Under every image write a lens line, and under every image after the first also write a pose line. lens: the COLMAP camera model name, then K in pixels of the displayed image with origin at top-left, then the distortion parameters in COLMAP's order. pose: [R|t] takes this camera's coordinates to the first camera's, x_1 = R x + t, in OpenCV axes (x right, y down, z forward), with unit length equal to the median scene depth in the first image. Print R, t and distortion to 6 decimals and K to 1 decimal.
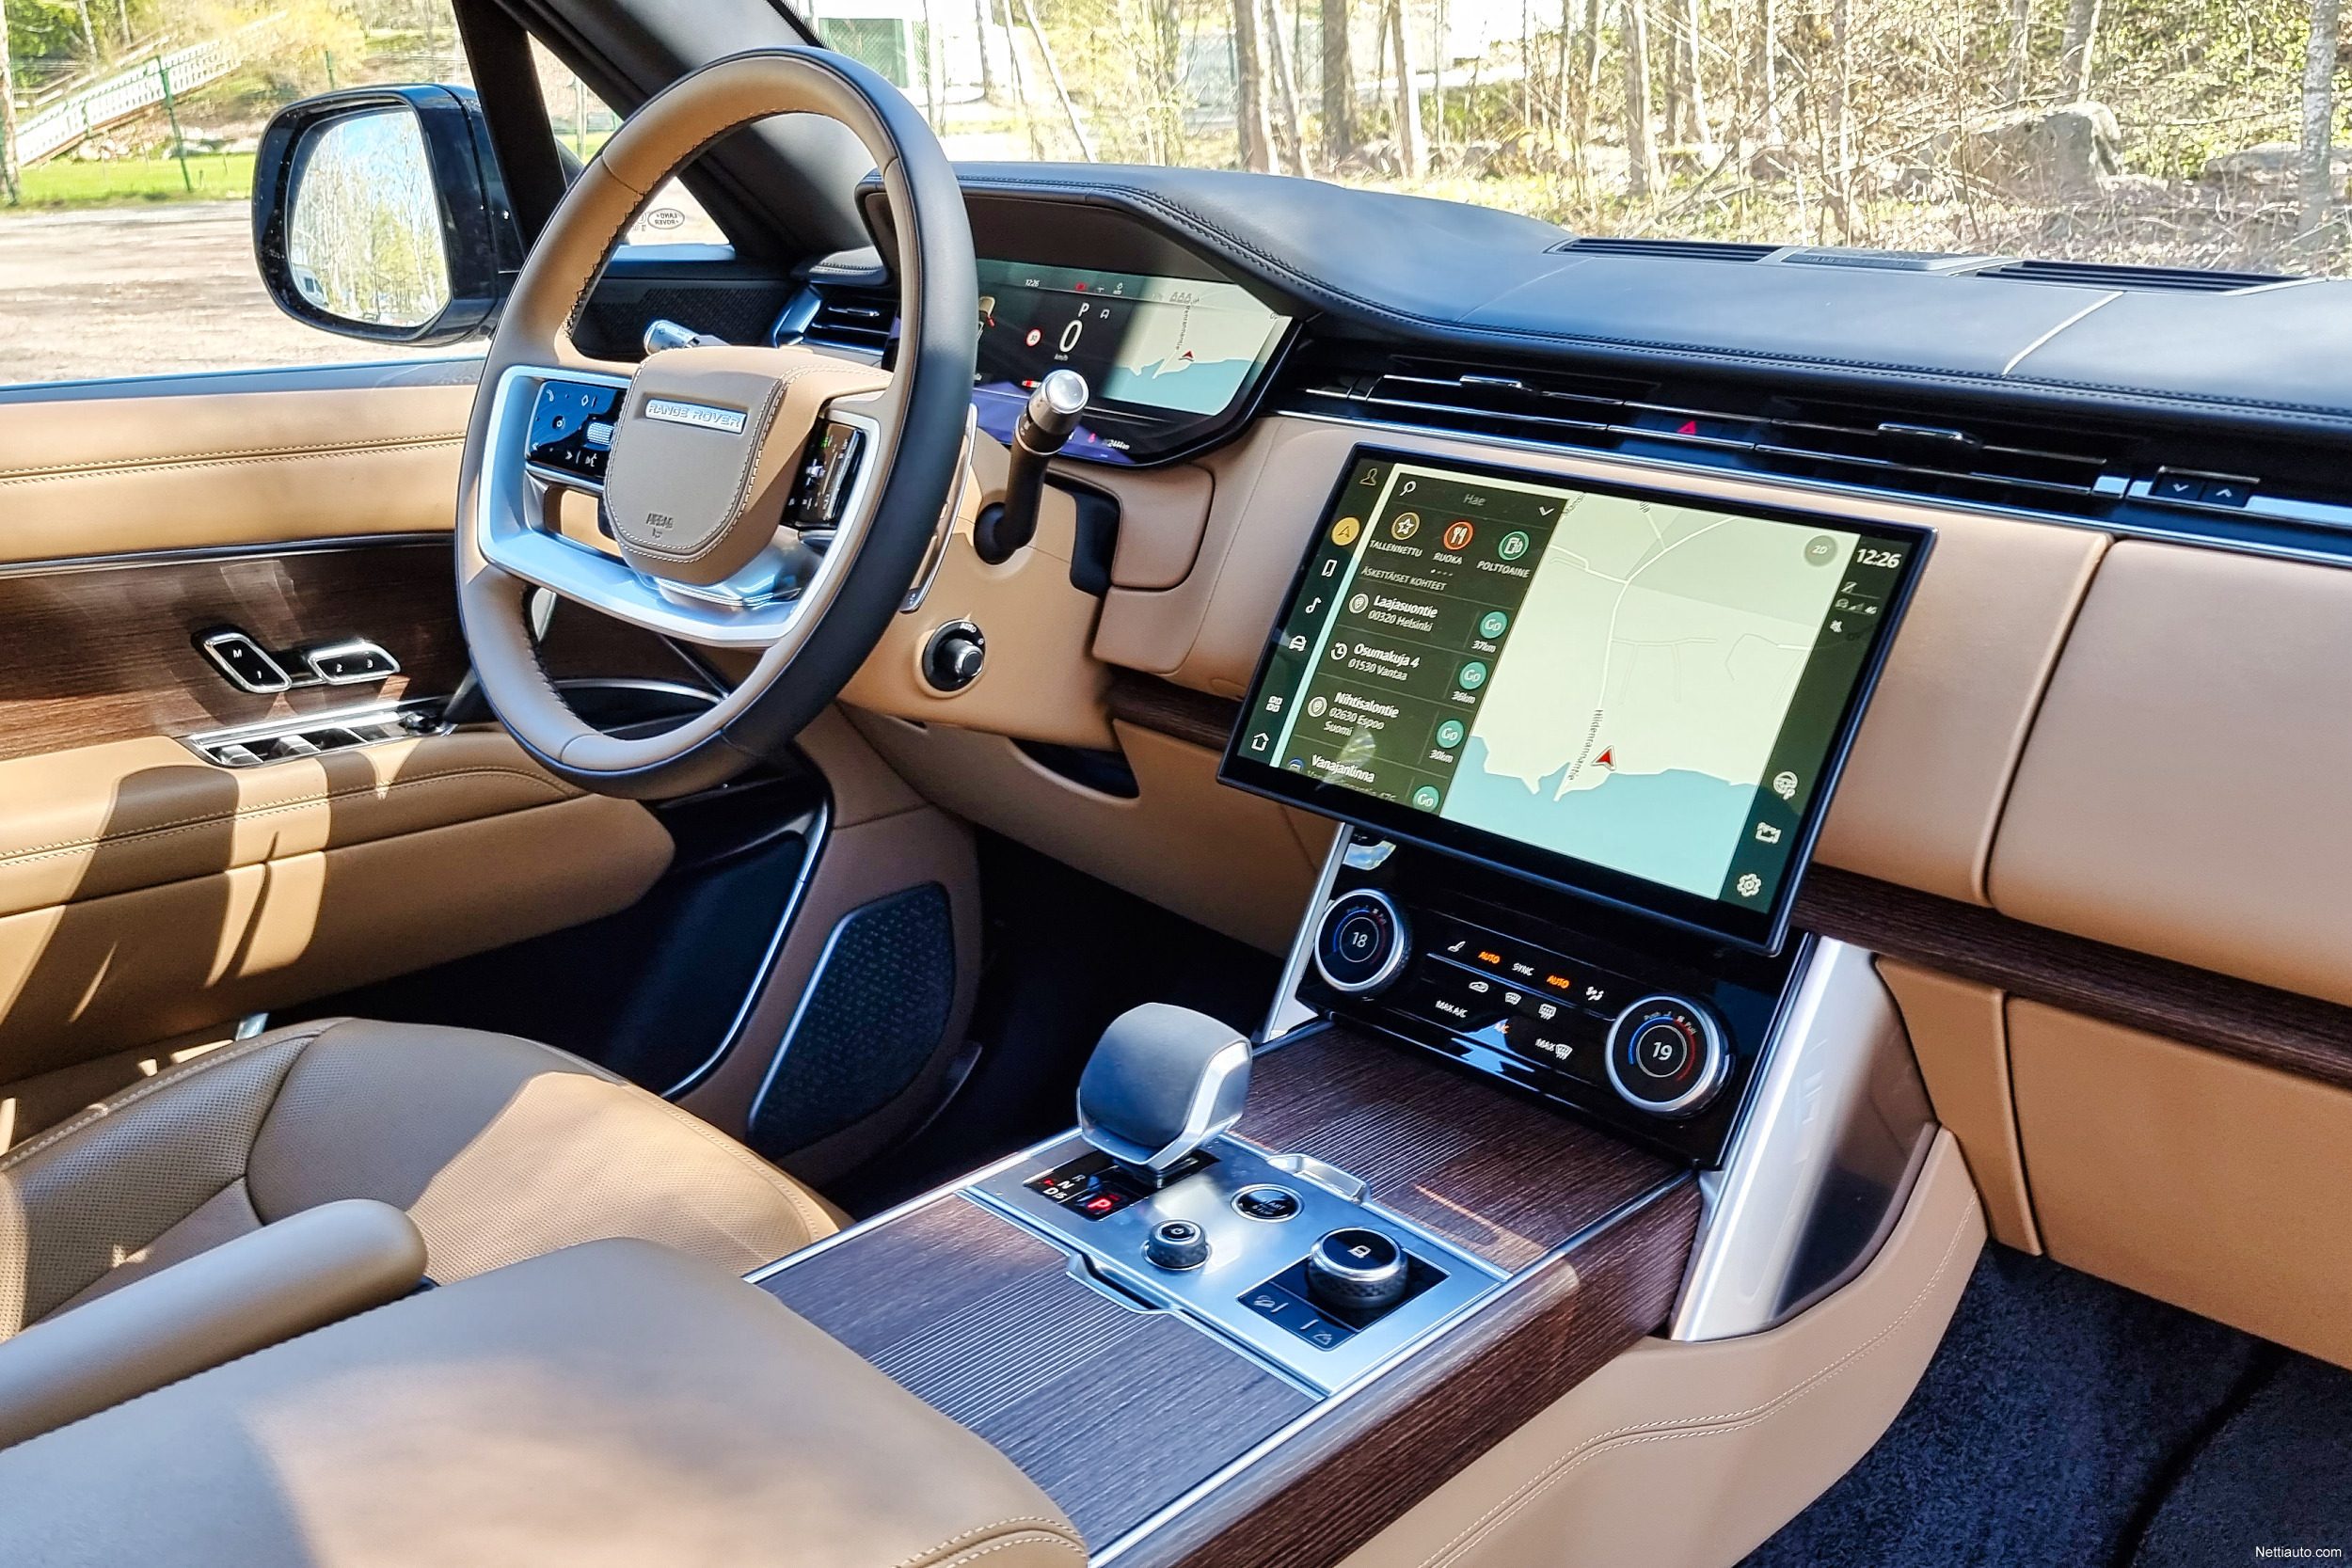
lens RADIAL K [[1984.9, 0, 1223.5], [0, 1984.9, 786.1], [0, 0, 1]] dist [0.005040, 0.003349]
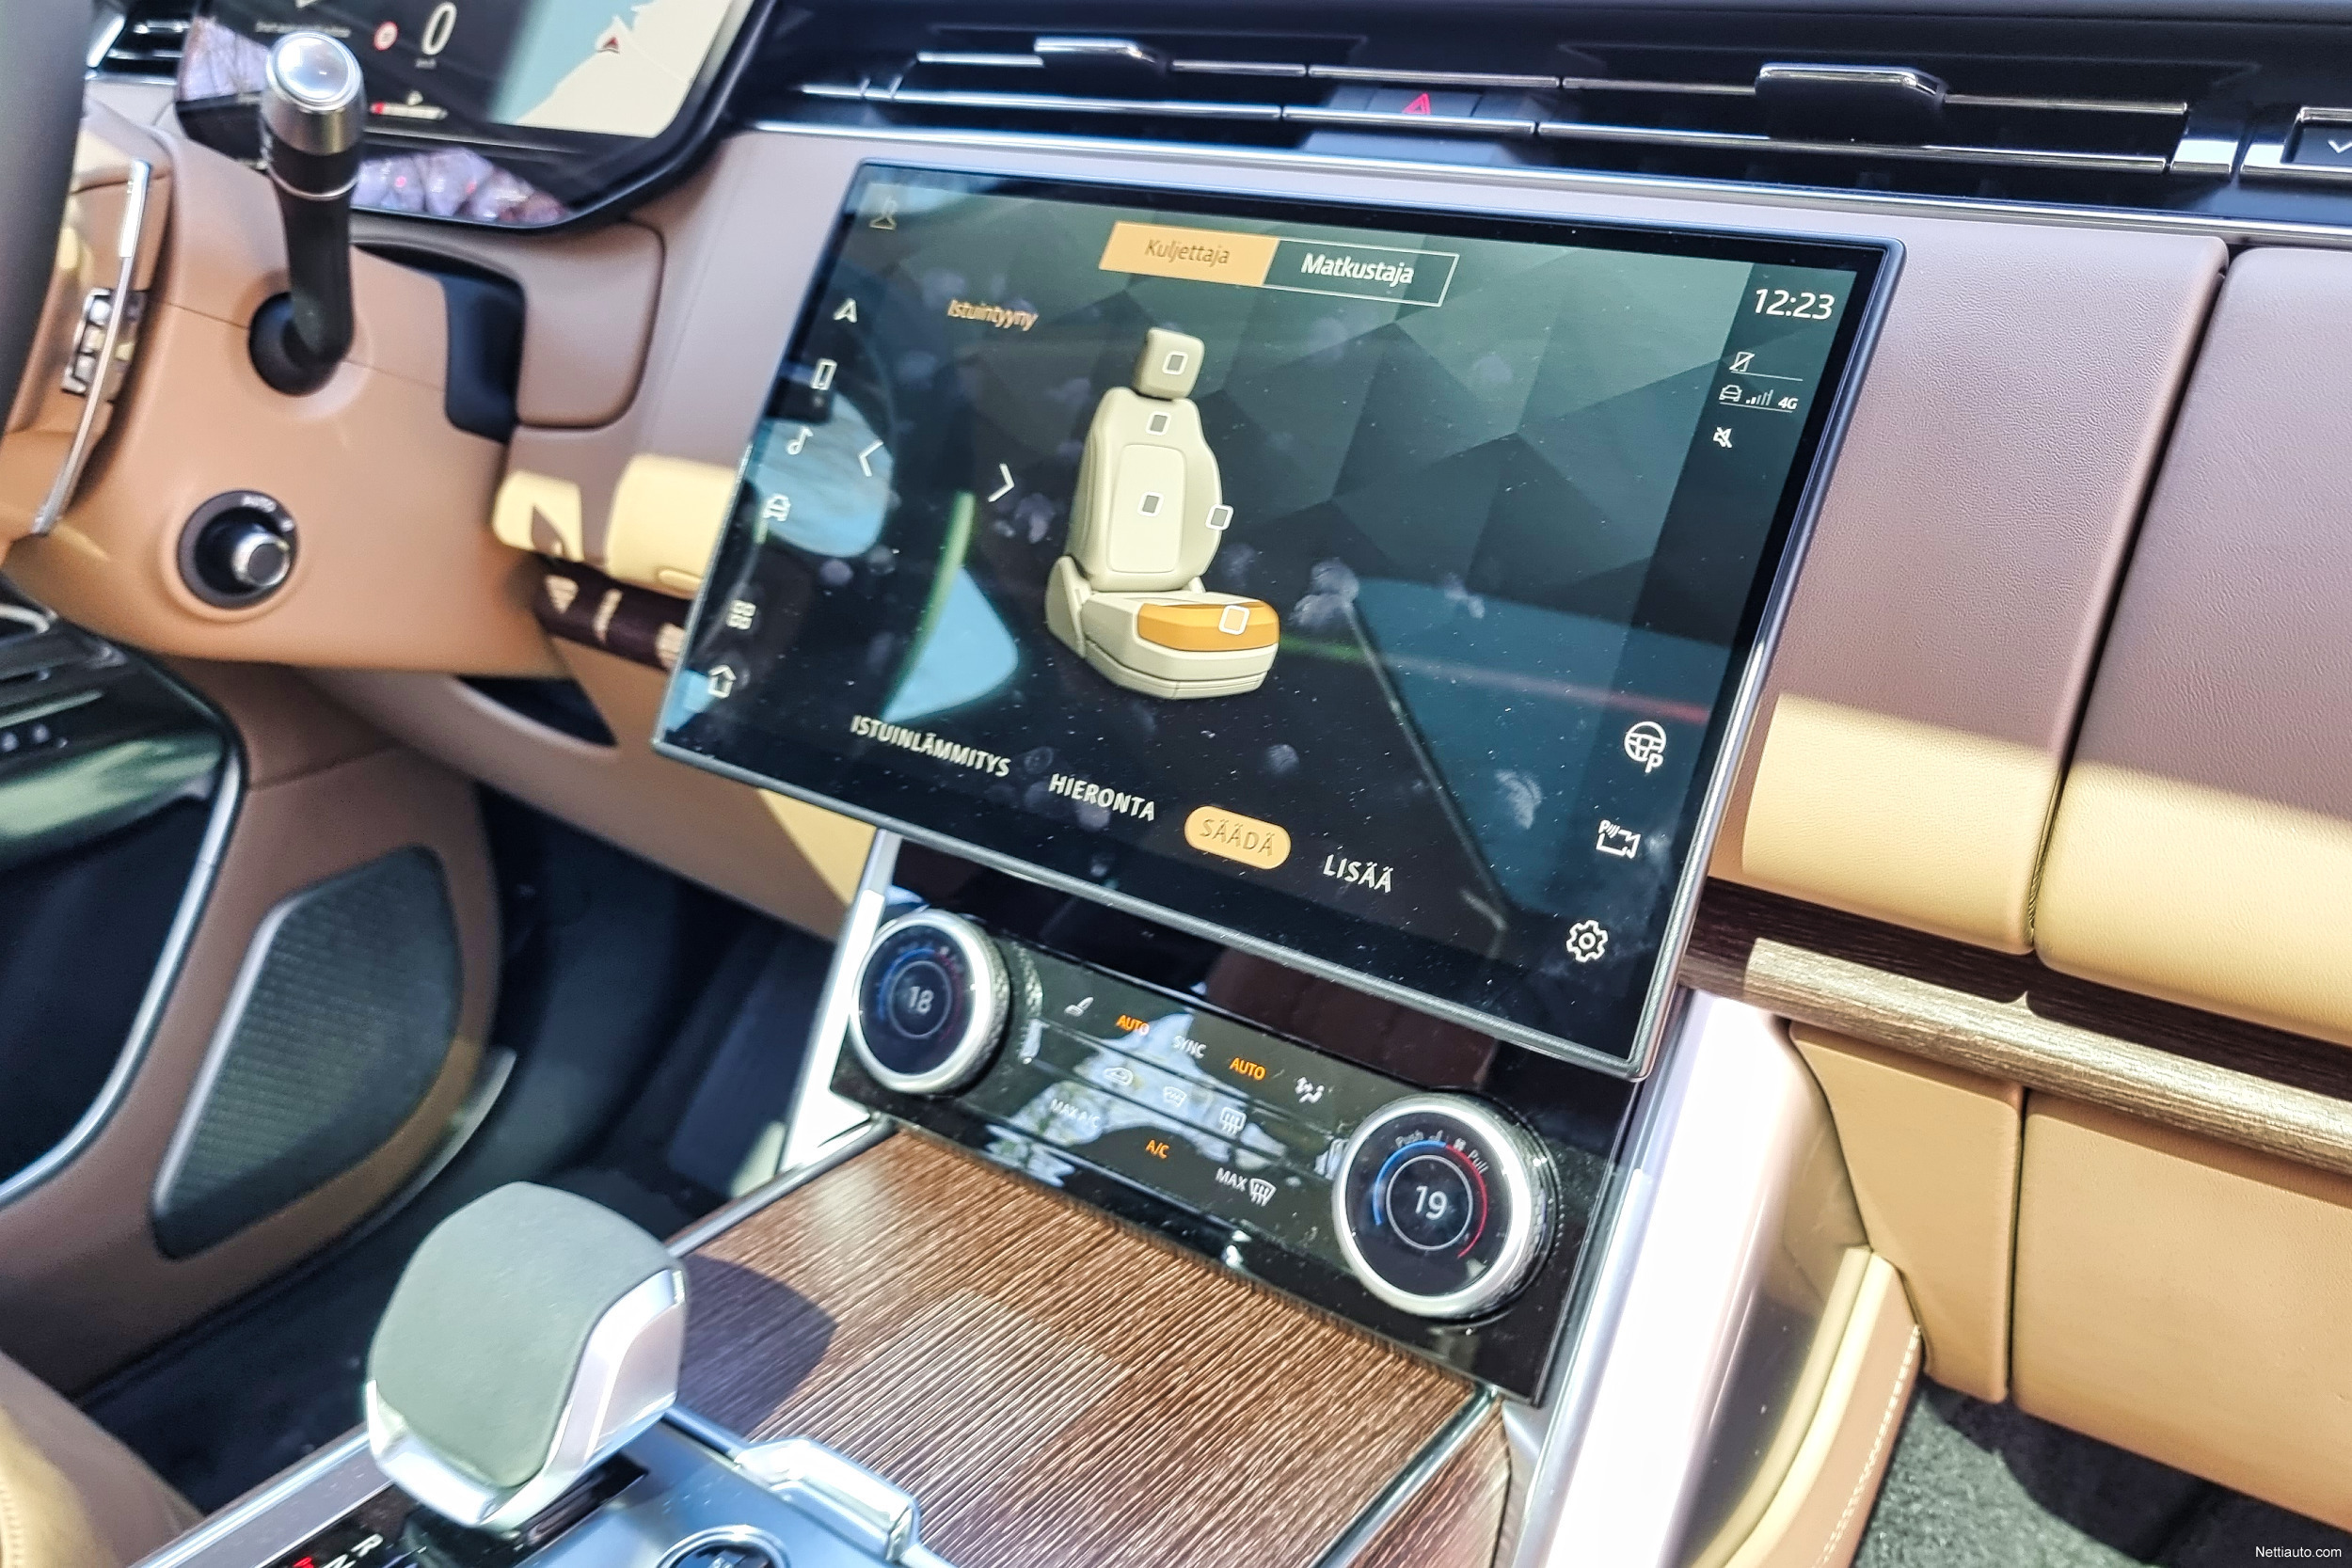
lens RADIAL K [[2014.9, 0, 1176.0], [0, 2014.9, 784.0], [0, 0, 1]] dist [-0.030851, 0.003905]
pose [[0.991085, -0.065514, 0.116012, 0.081149], [0.056043, 0.994964, 0.083101, -0.034547], [-0.120872, -0.075858, 0.989765, 0.405345]]
